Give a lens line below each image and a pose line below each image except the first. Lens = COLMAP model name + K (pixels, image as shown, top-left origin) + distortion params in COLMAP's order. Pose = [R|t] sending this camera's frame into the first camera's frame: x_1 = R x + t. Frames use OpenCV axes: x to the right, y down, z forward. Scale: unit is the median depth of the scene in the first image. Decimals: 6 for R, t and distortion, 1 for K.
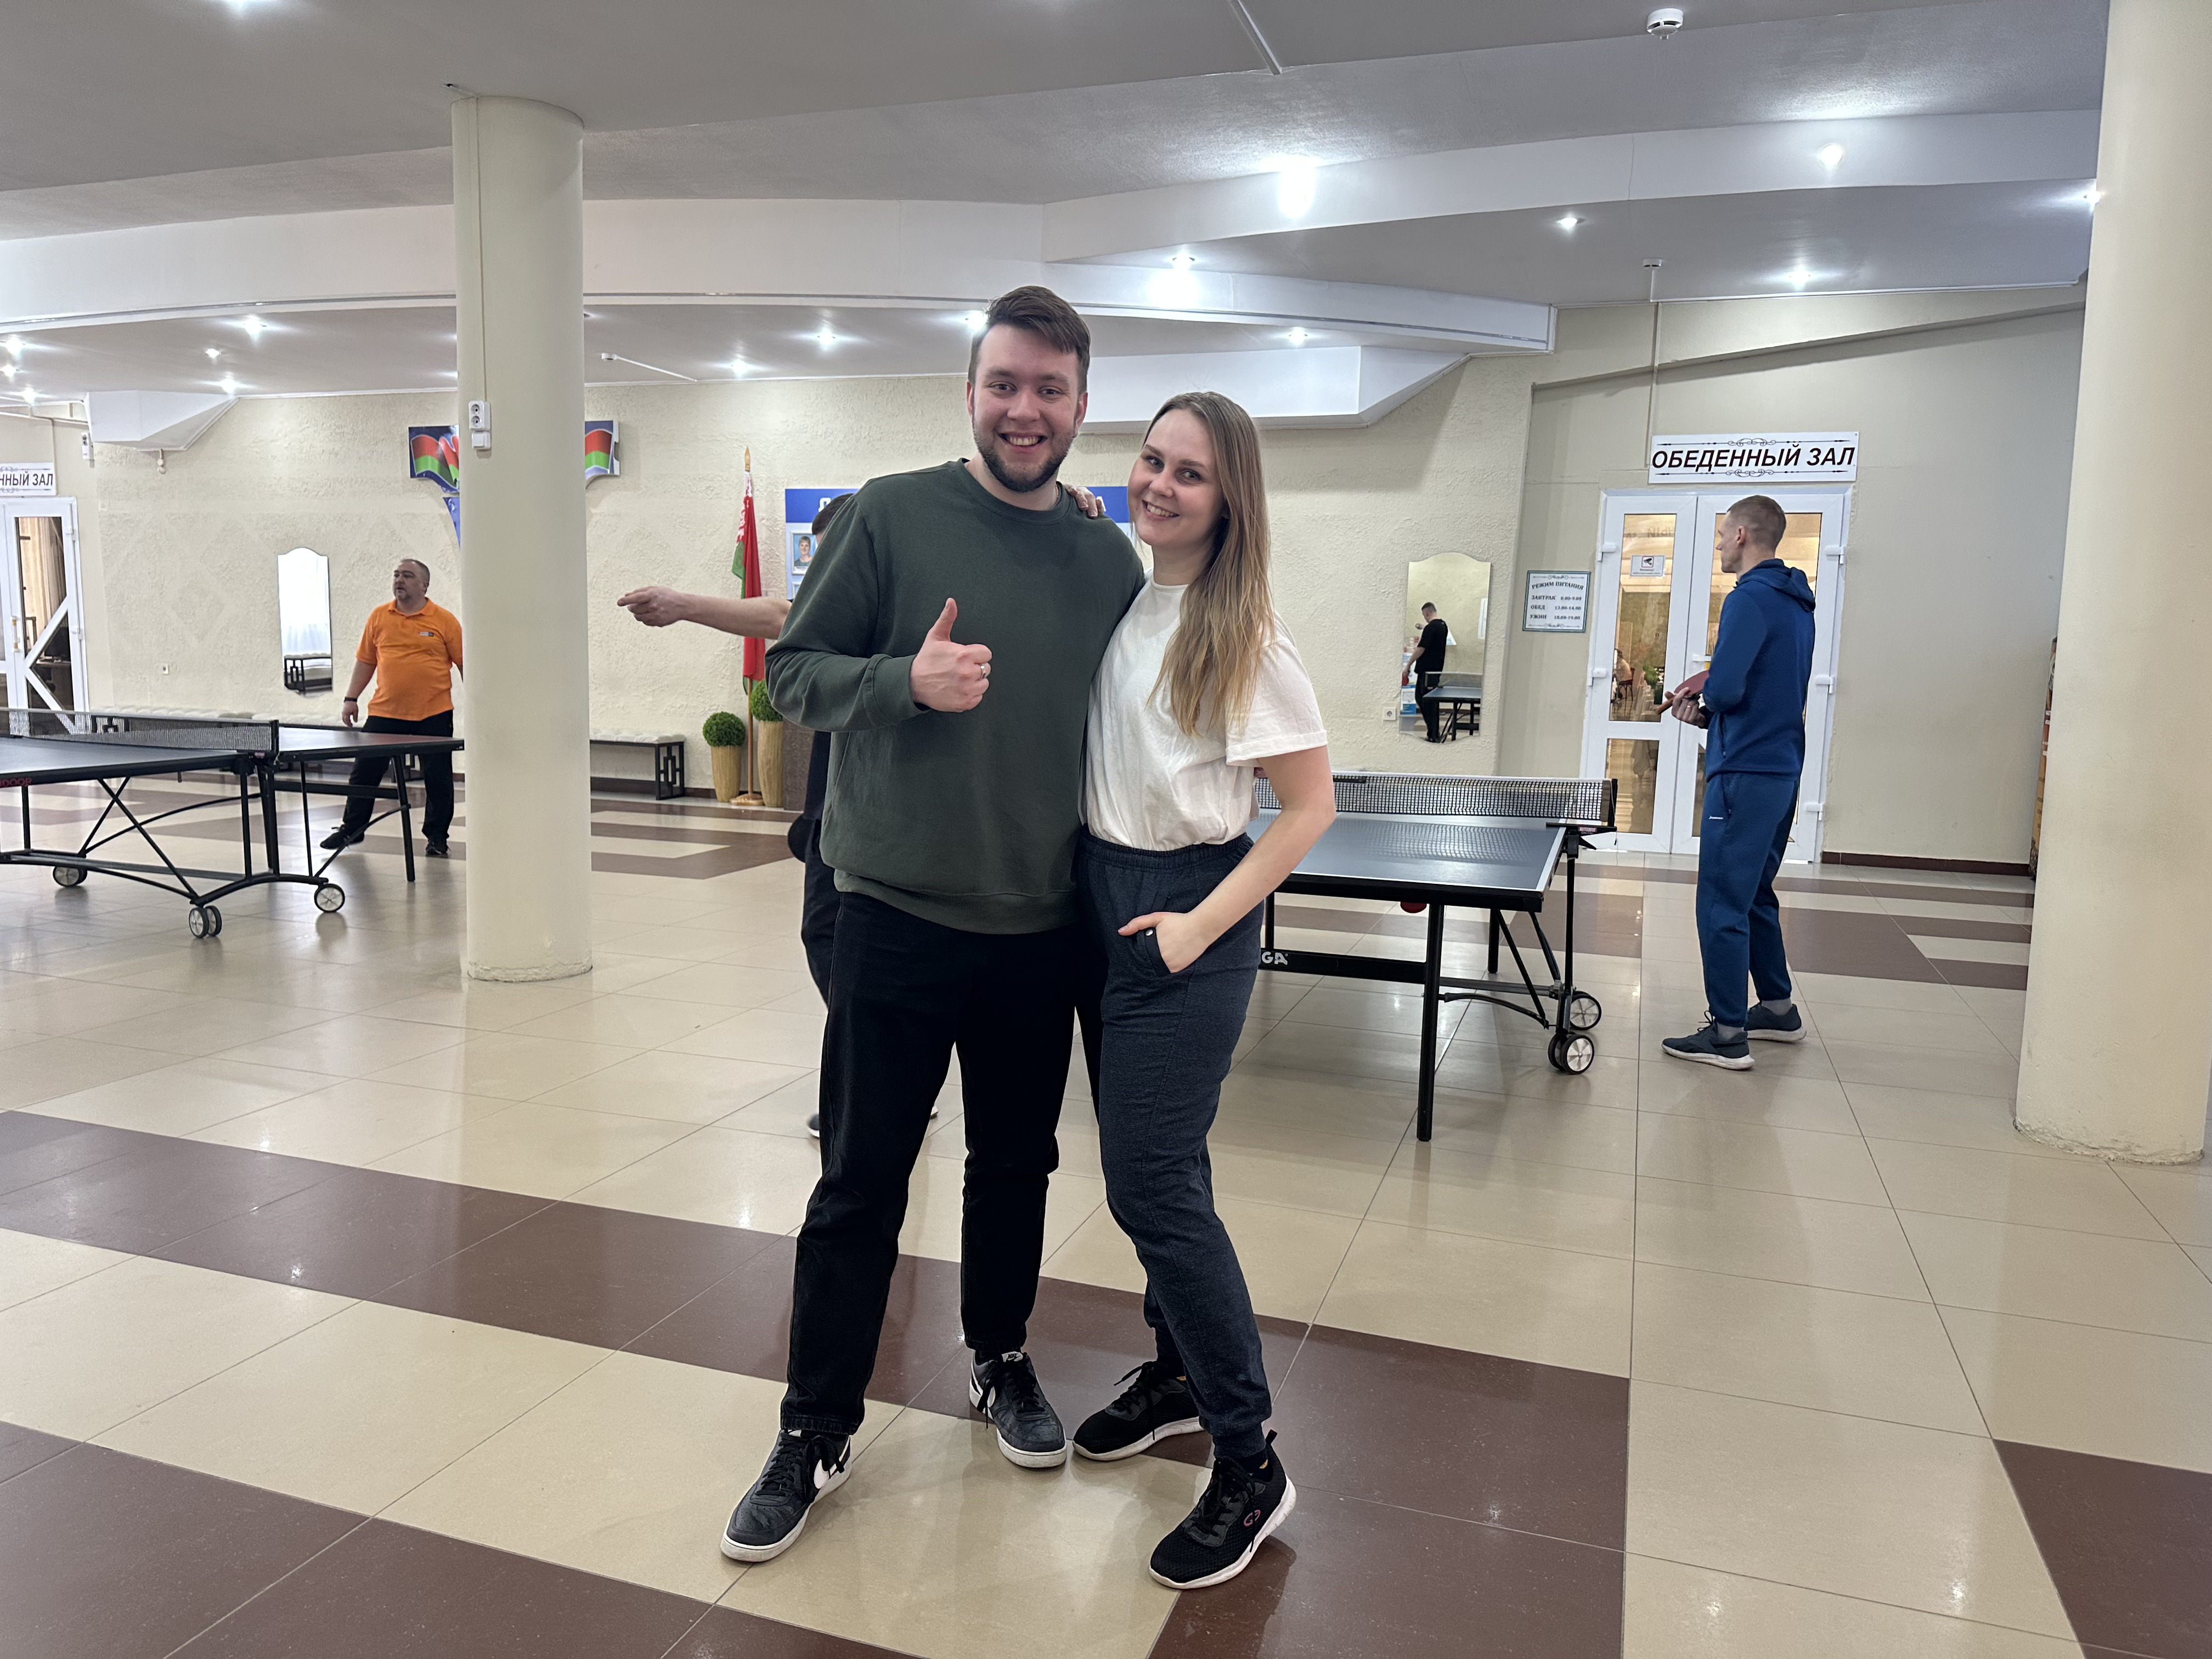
lens RADIAL K [[1564.7, 0, 1106.0], [0, 1564.7, 829.5], [0, 0, 1]] dist [0.192429, -0.217031]
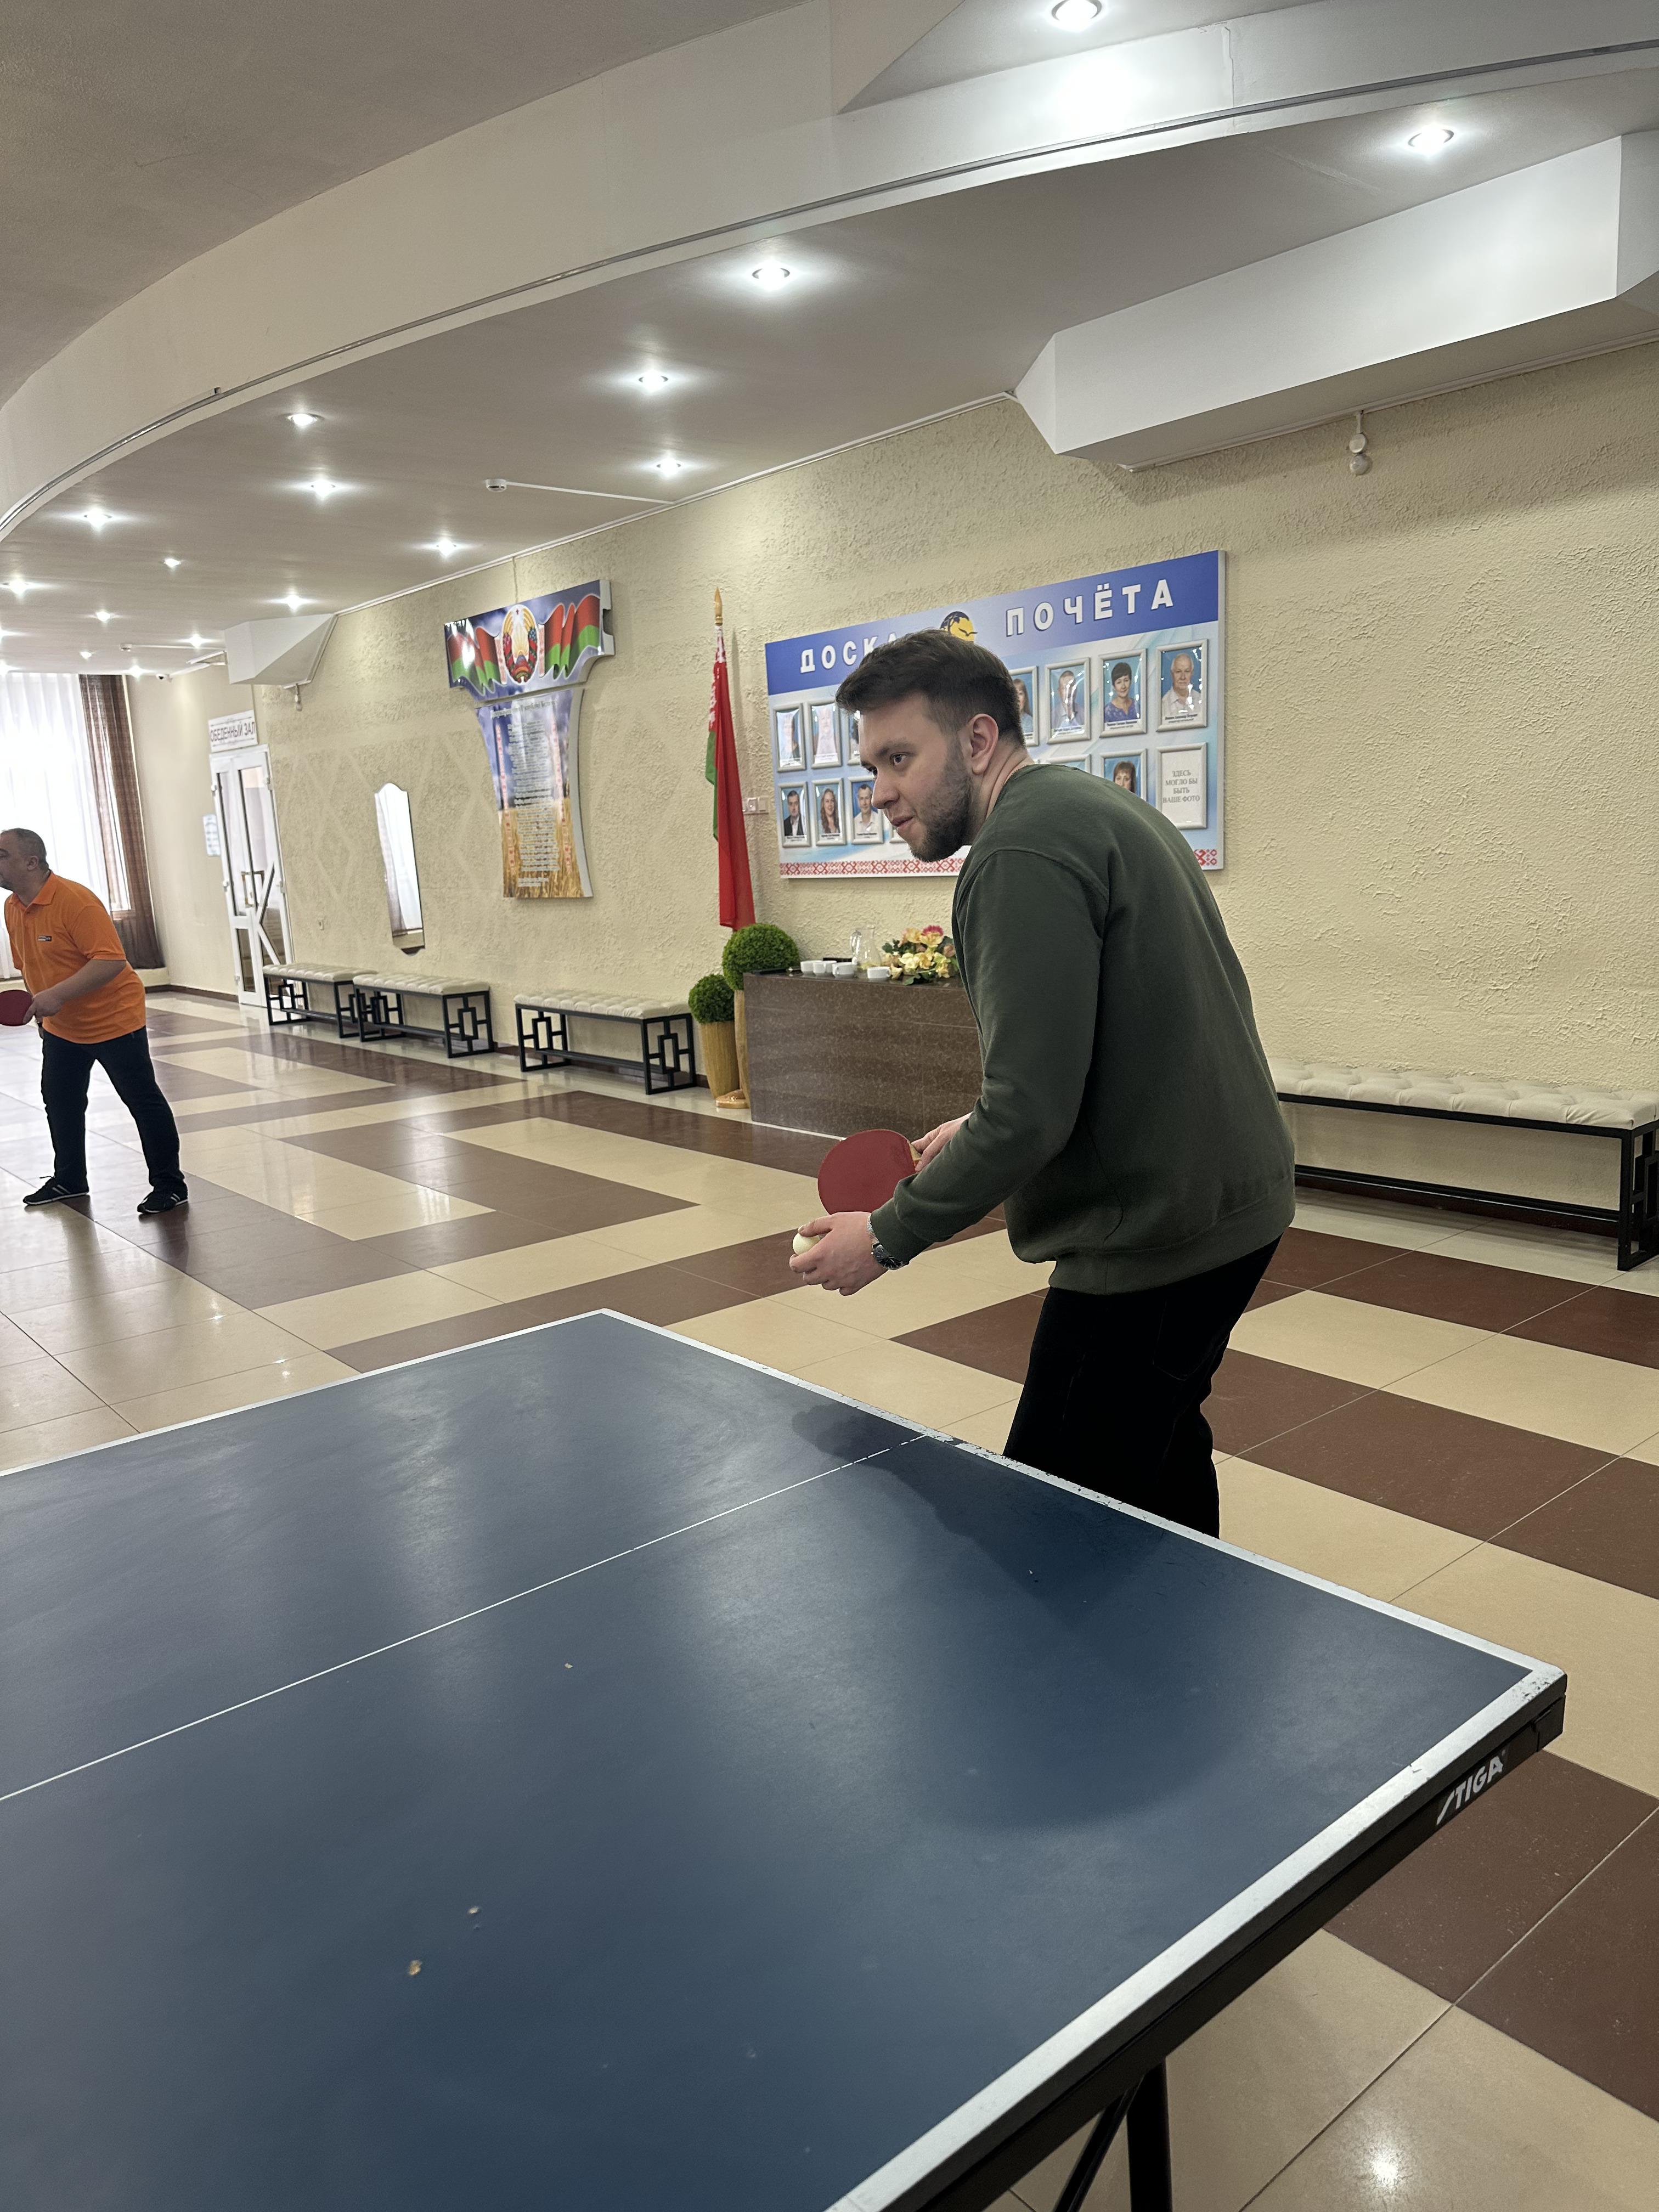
lens RADIAL K [[1564.7, 0, 829.5], [0, 1564.7, 1106.0], [0, 0, 1]] dist [0.192429, -0.217031]
pose [[0.854579, 0.030524, -0.518423, 0.171449], [0.004994, 0.997742, 0.066978, -0.061200], [0.519297, -0.059828, 0.852497, 0.411144]]
